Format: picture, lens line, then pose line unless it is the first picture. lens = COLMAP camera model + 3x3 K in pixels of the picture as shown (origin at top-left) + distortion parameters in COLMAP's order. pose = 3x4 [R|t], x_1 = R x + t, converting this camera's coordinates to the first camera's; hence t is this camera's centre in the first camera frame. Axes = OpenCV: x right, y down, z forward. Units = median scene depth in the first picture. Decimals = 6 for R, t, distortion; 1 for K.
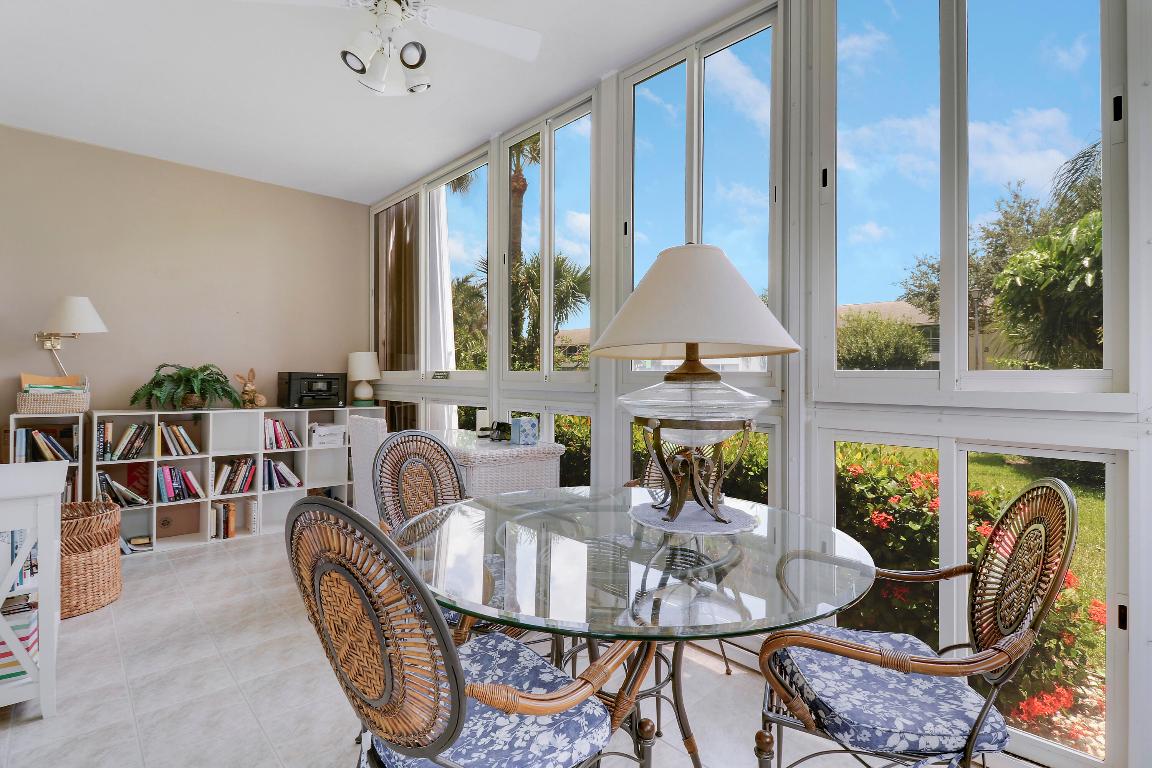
lens RADIAL K [[536.3, 0, 580.3], [0, 536.3, 374.4], [0, 0, 1]] dist [-0.001562, -0.013096]
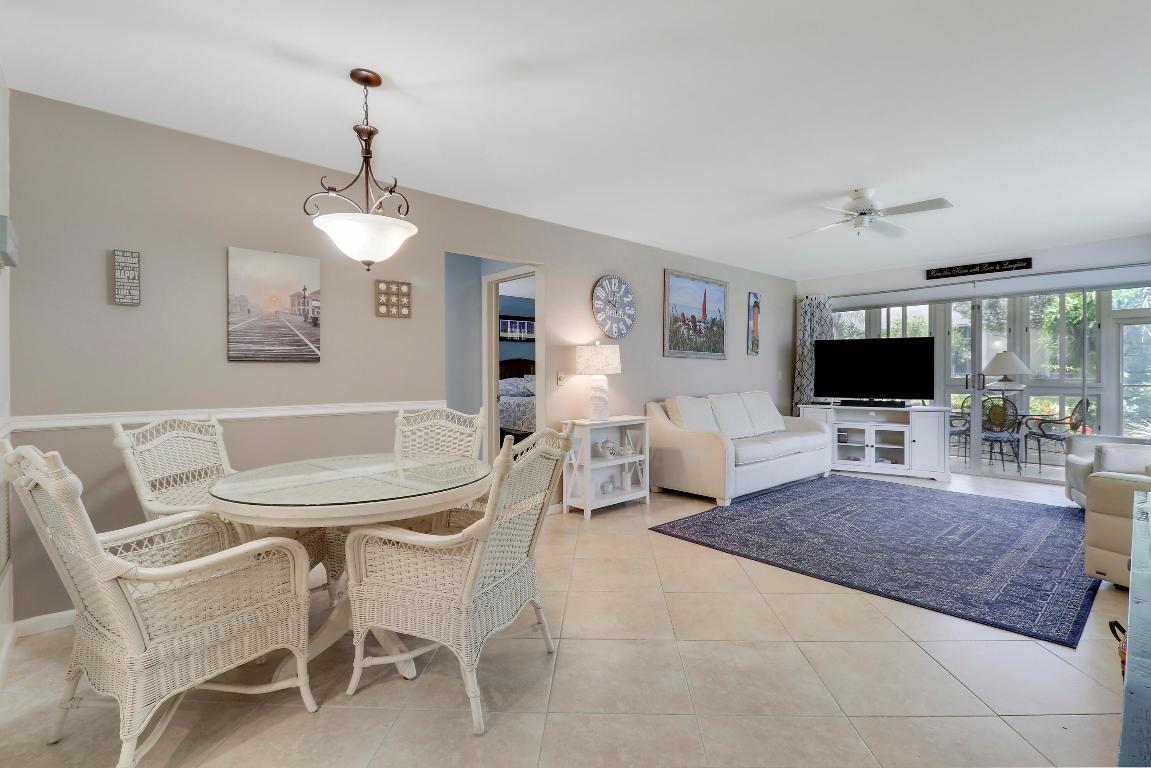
lens RADIAL K [[532.9, 0, 575.5], [0, 532.9, 384.0], [0, 0, 1]] dist [0.000822, -0.013645]
pose [[0.999544, -0.006784, -0.029410, -0.644265], [0.007511, 0.999667, 0.024669, -0.020161], [0.029233, -0.024879, 0.999263, -0.699496]]
